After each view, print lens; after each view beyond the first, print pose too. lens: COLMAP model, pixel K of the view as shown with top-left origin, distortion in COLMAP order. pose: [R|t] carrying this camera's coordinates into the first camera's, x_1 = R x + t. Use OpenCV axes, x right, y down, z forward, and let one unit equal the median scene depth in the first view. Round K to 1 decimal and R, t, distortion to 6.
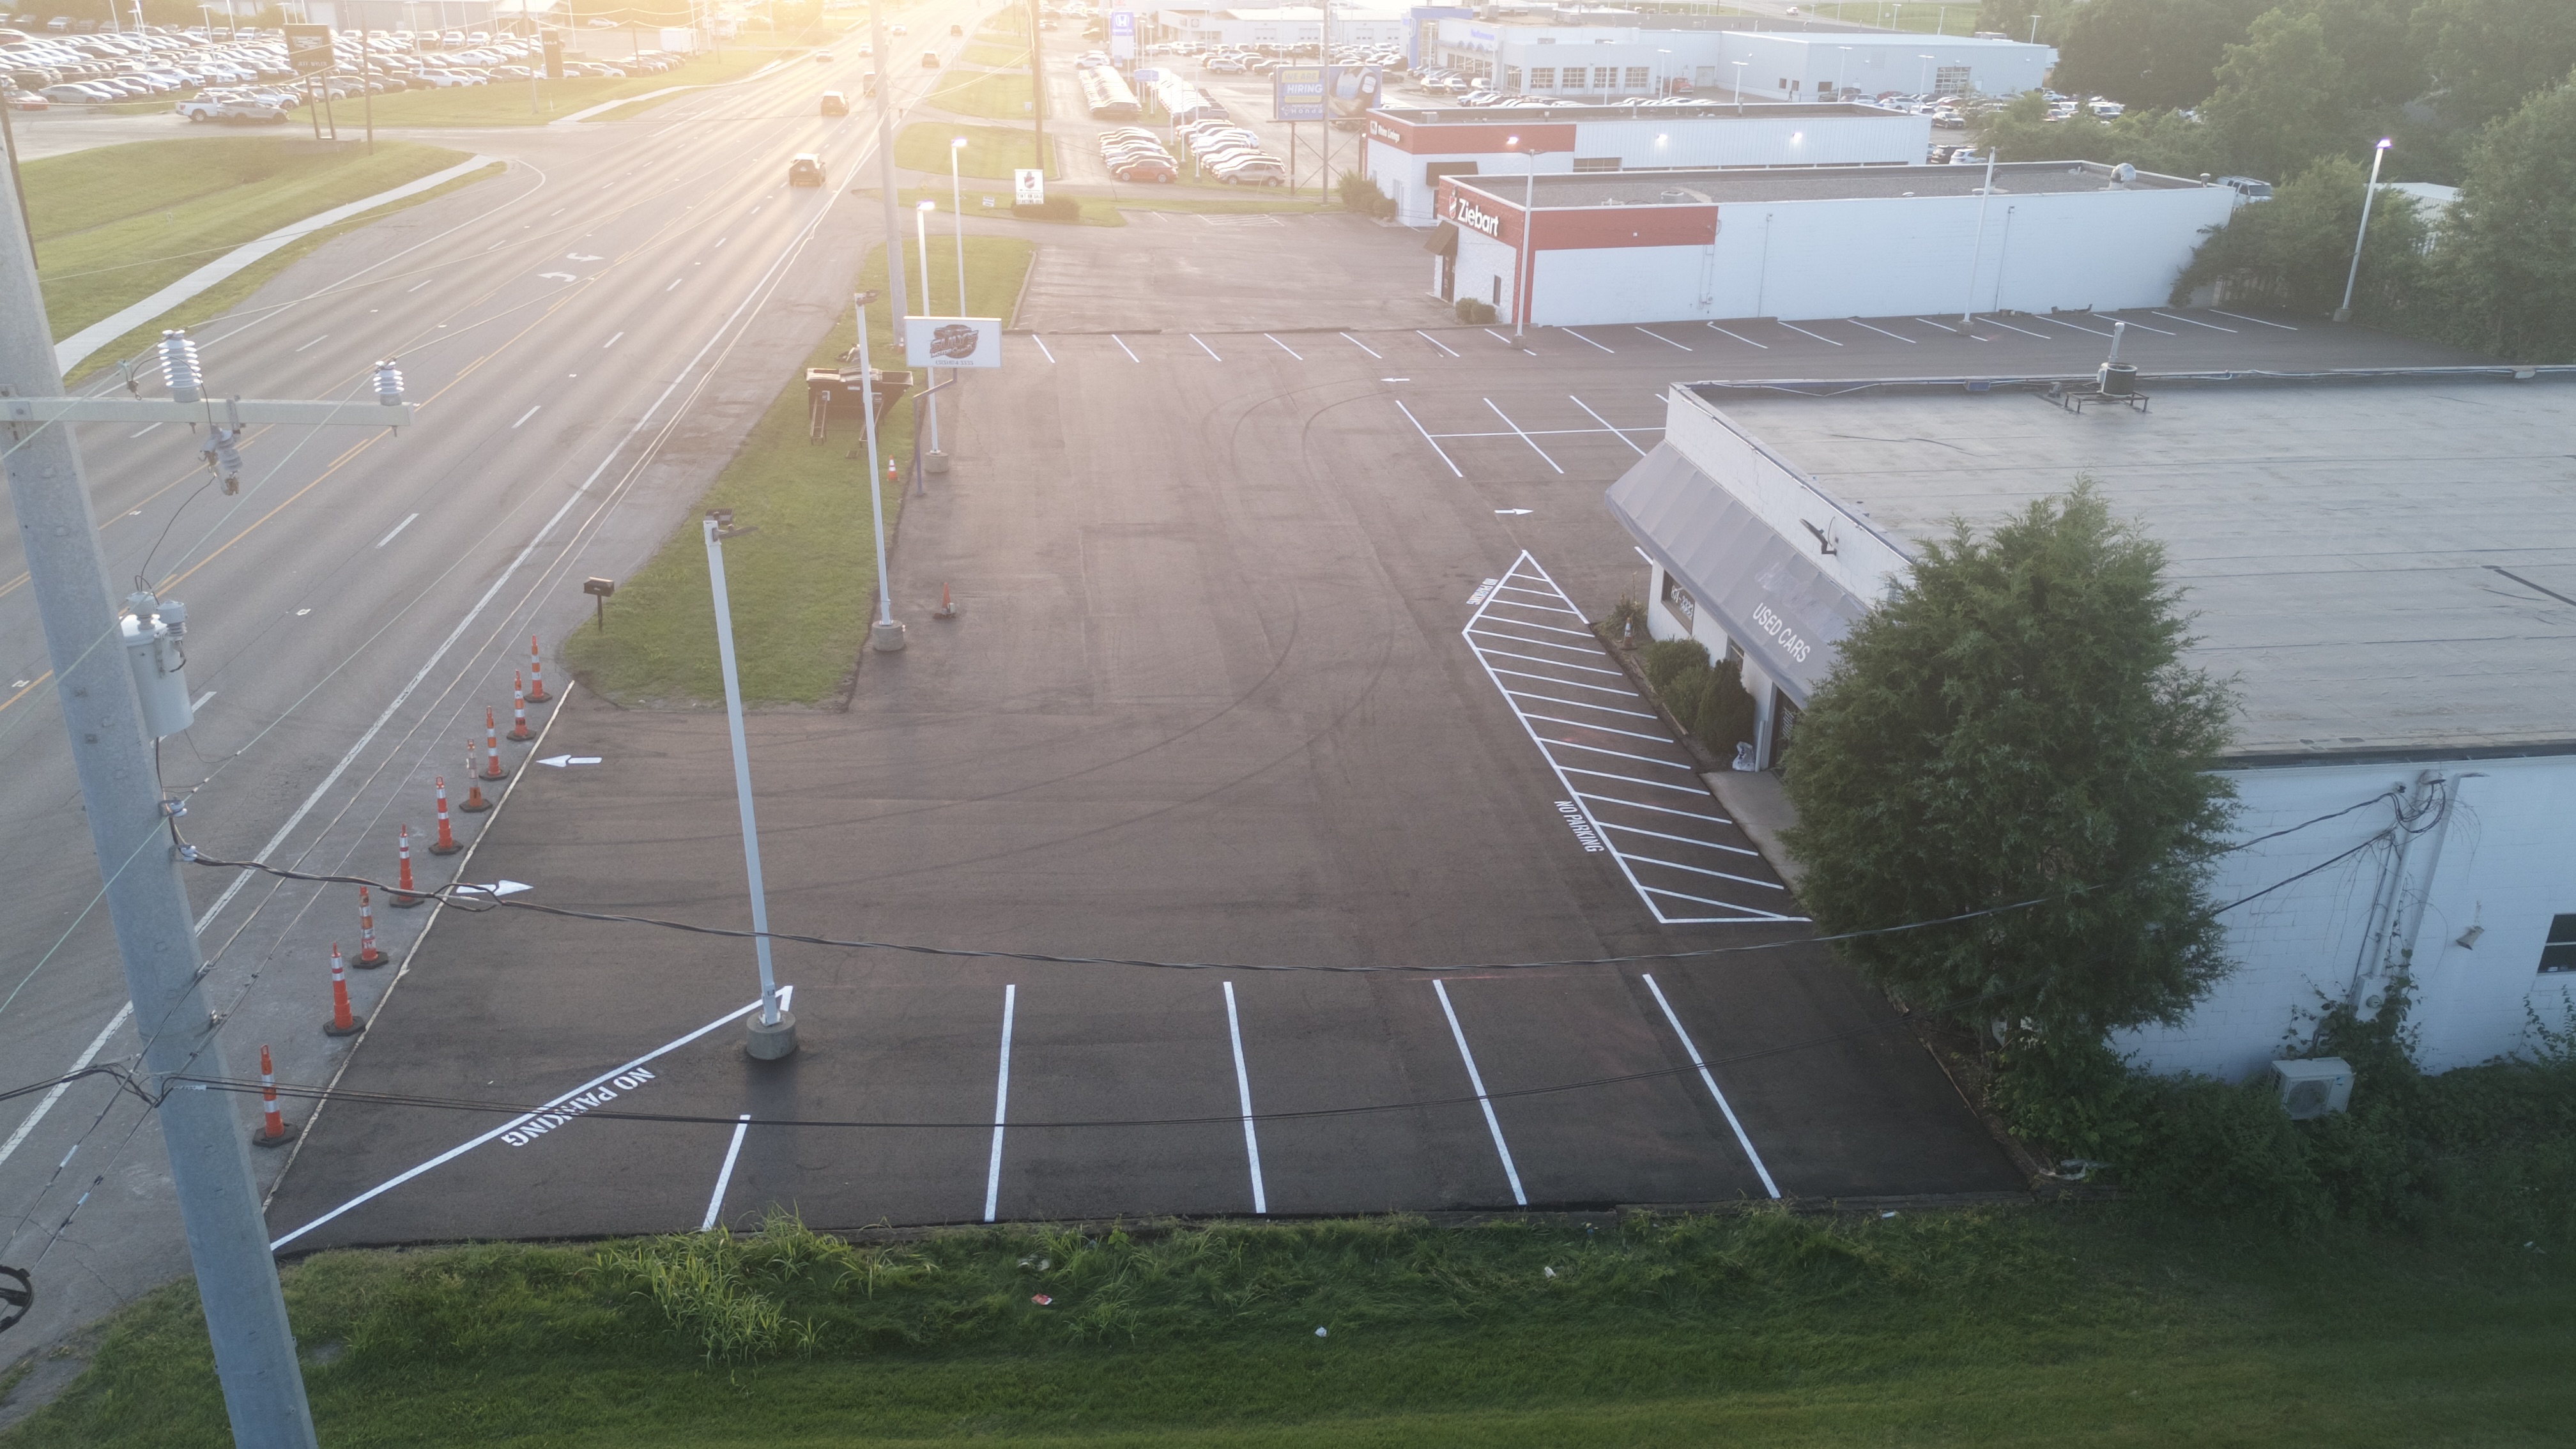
lens RADIAL K [[1866.6, 0, 1288.0], [0, 1866.6, 724.5], [0, 0, 1]] dist [0.066570, -0.002114]
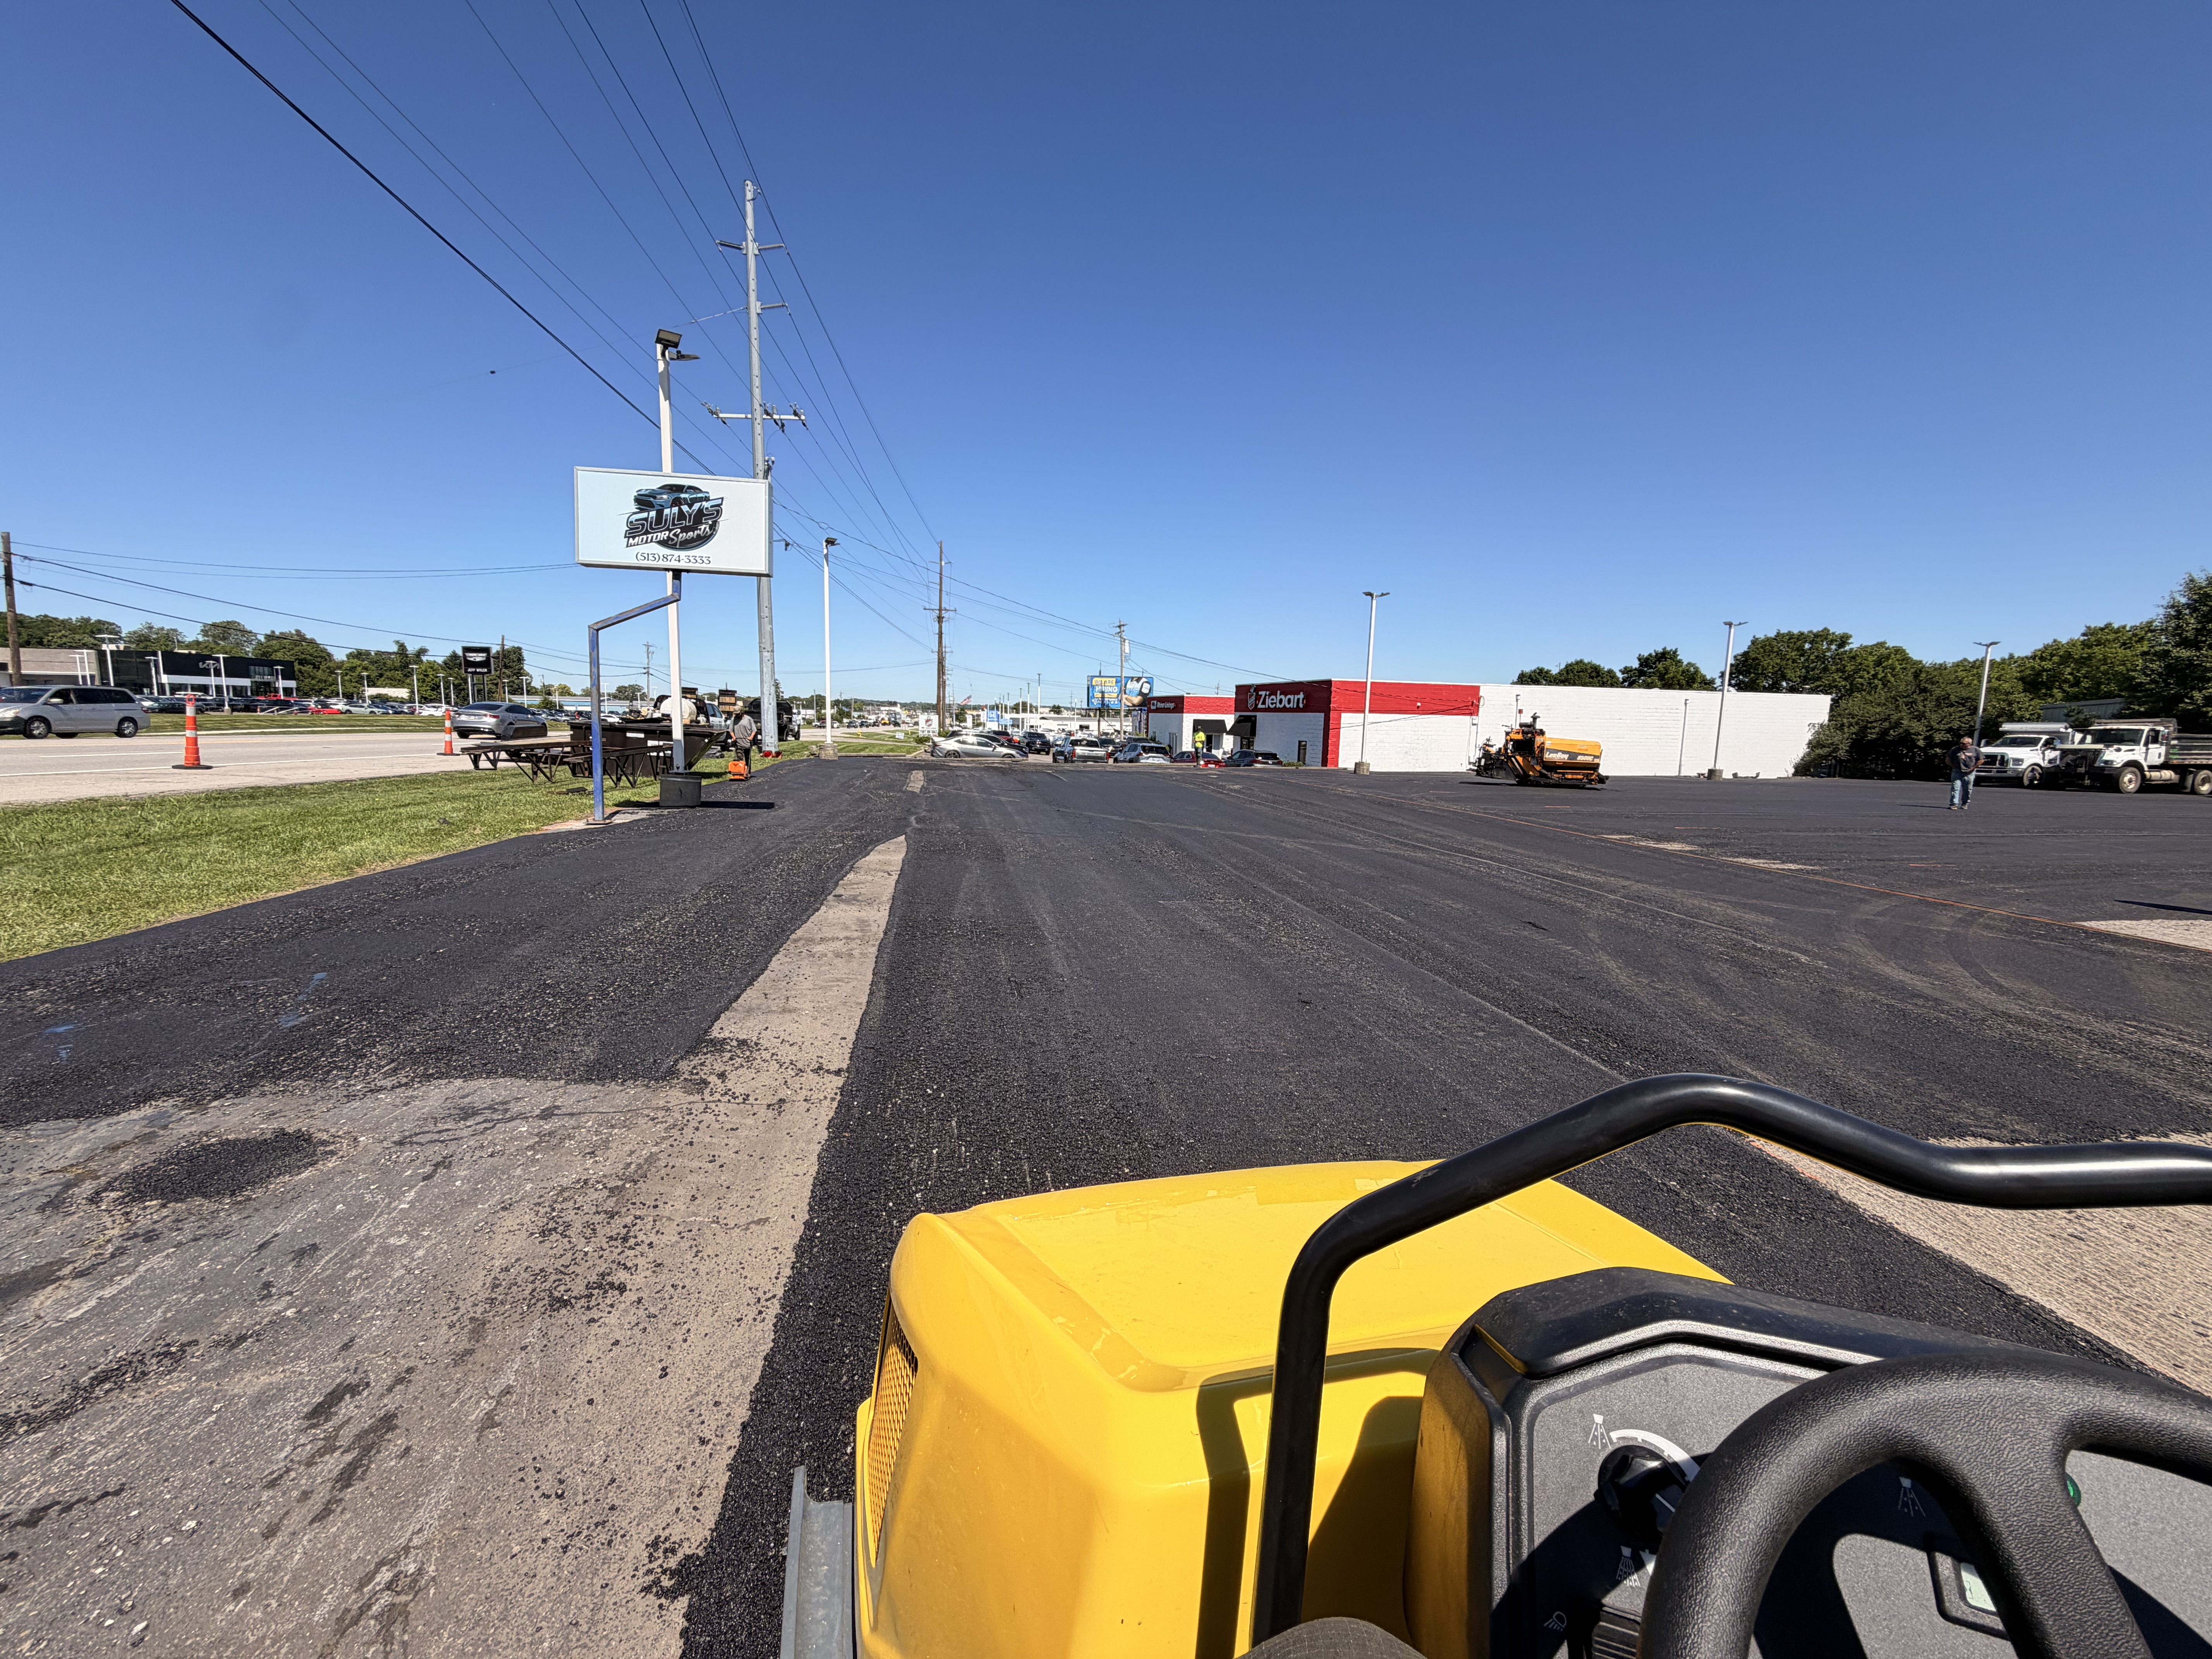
lens RADIAL K [[876.7, 0, 1106.0], [0, 876.7, 829.5], [0, 0, 1]] dist [-0.001751, 0.000533]
pose [[0.998816, 0.004120, 0.048466, -0.042609], [0.008887, 0.964179, -0.265103, -0.034014], [-0.047822, 0.265220, 0.963001, 0.473394]]
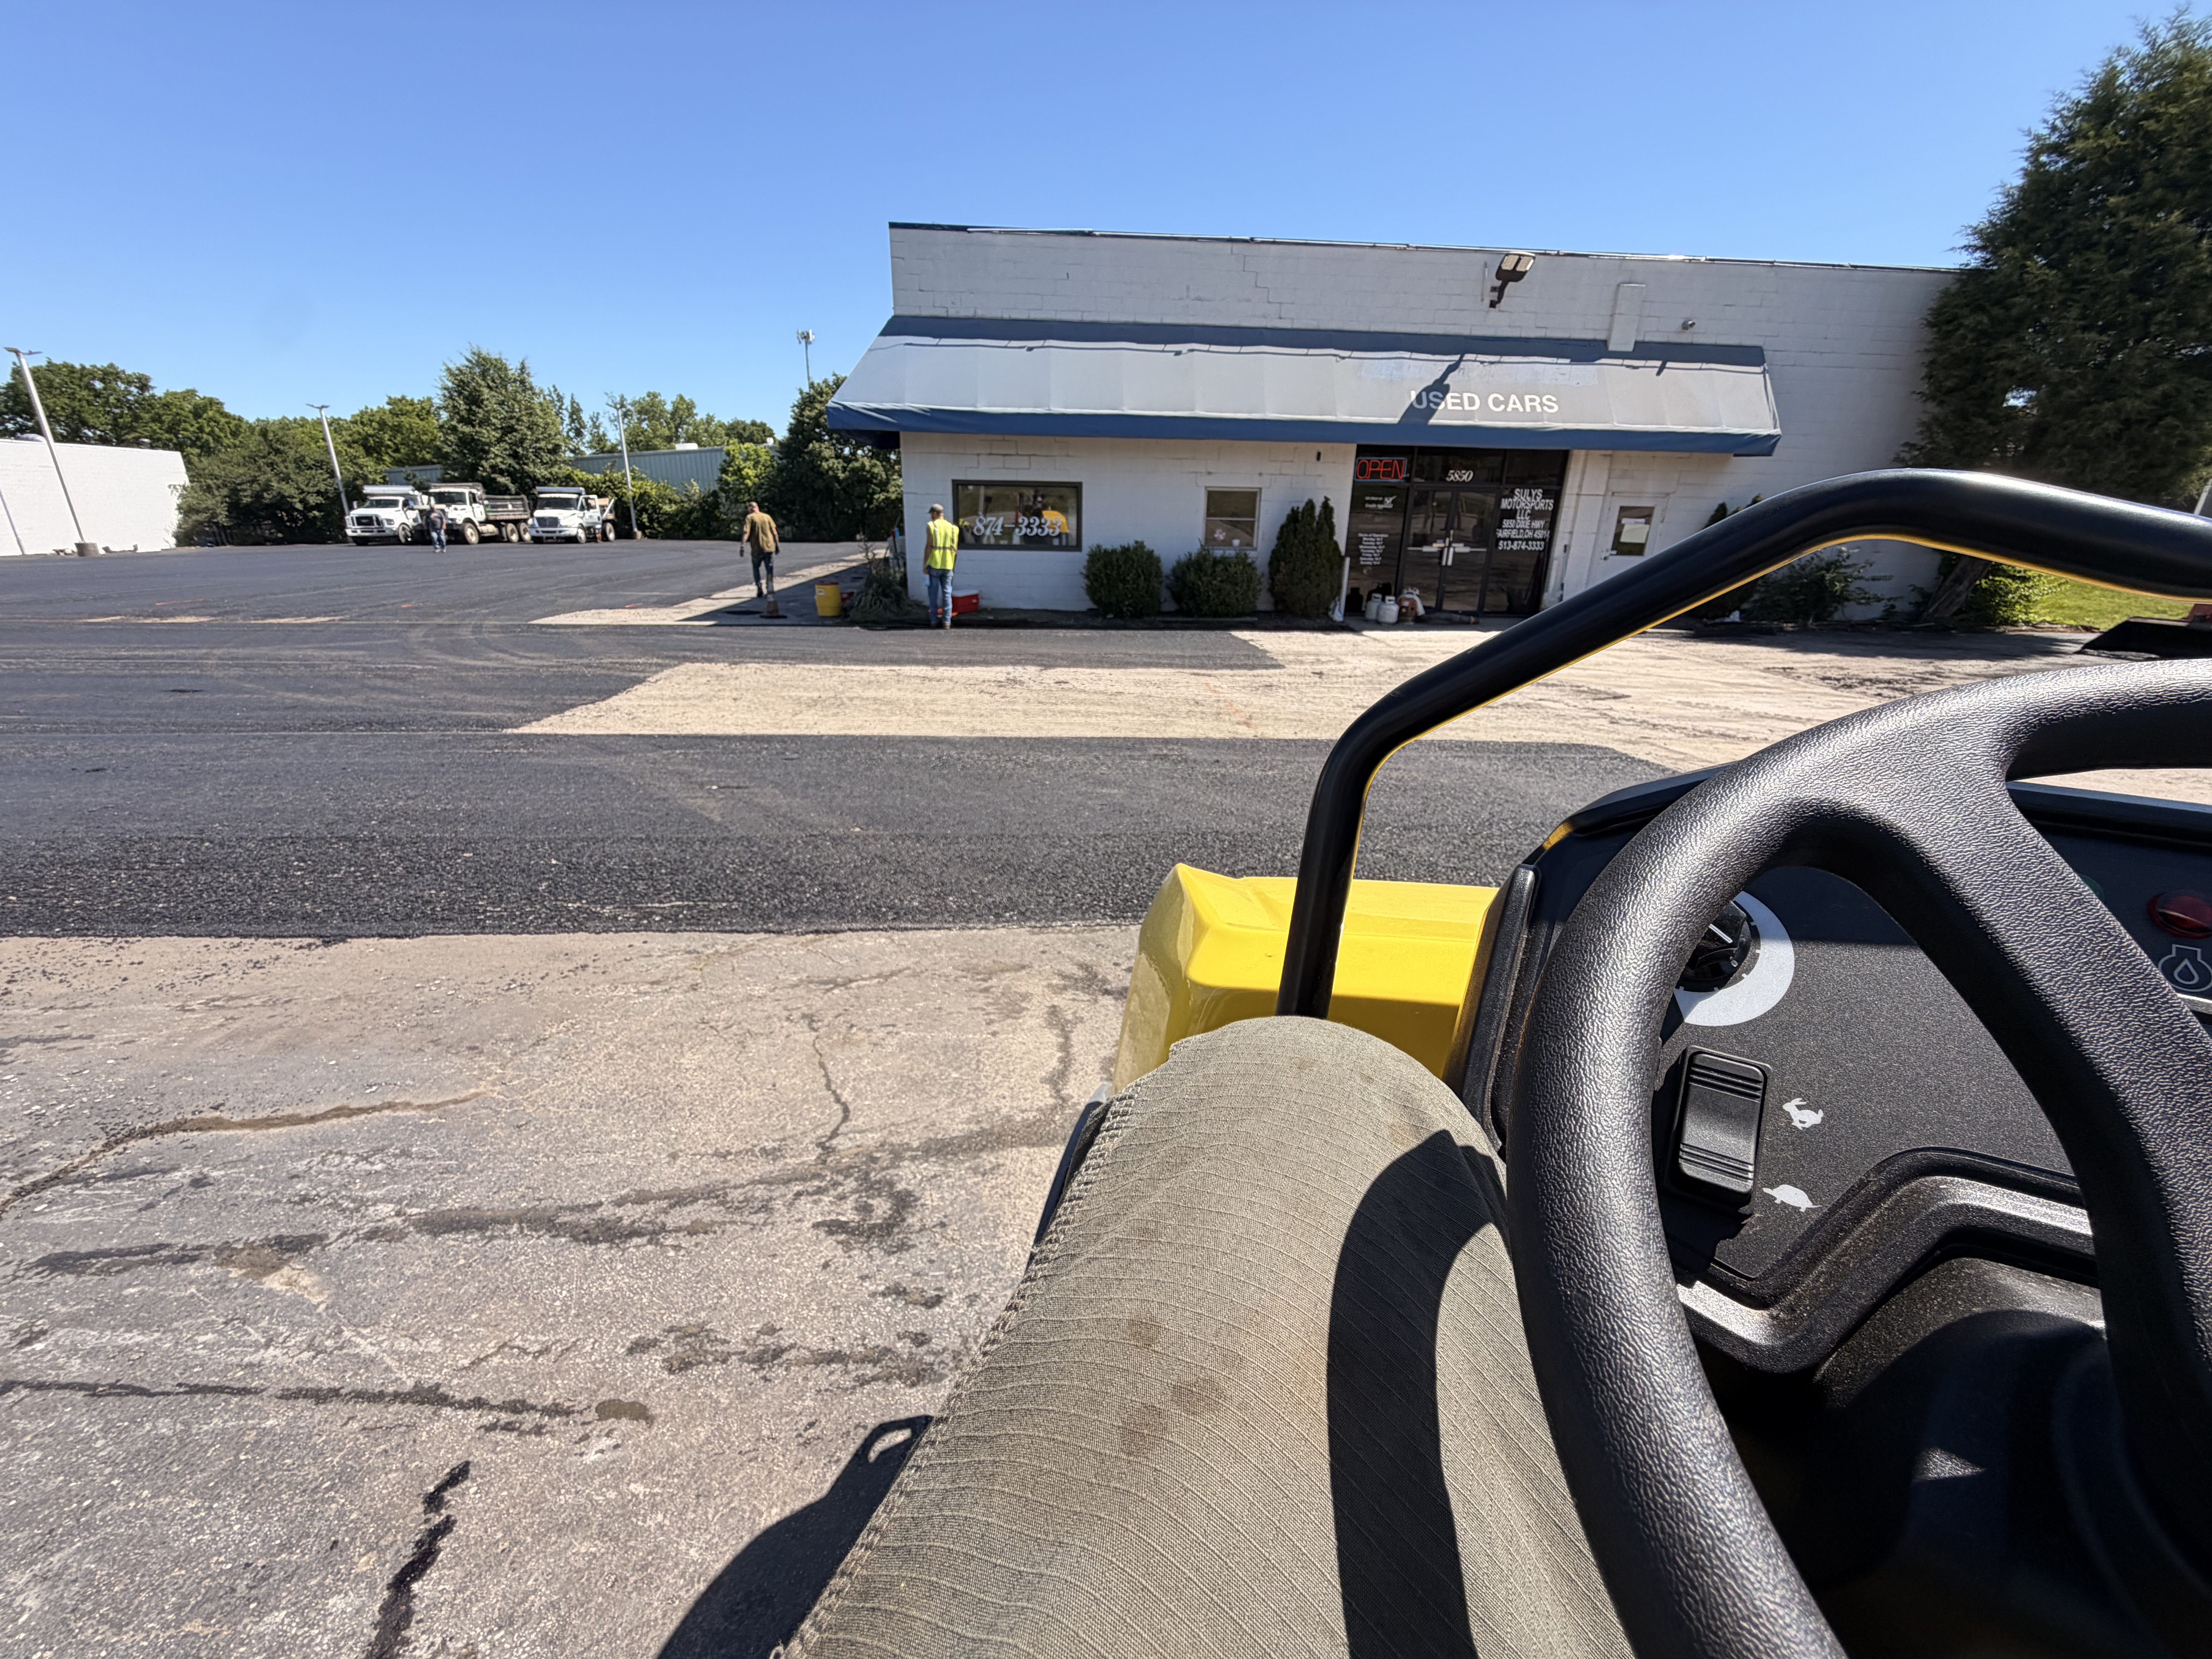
lens RADIAL K [[876.7, 0, 1106.0], [0, 876.7, 829.5], [0, 0, 1]] dist [-0.001751, 0.000533]
pose [[0.040851, -0.351264, 0.935385, -0.084940], [0.371735, 0.874306, 0.312093, -0.027206], [-0.927440, 0.334966, 0.166294, 0.455416]]
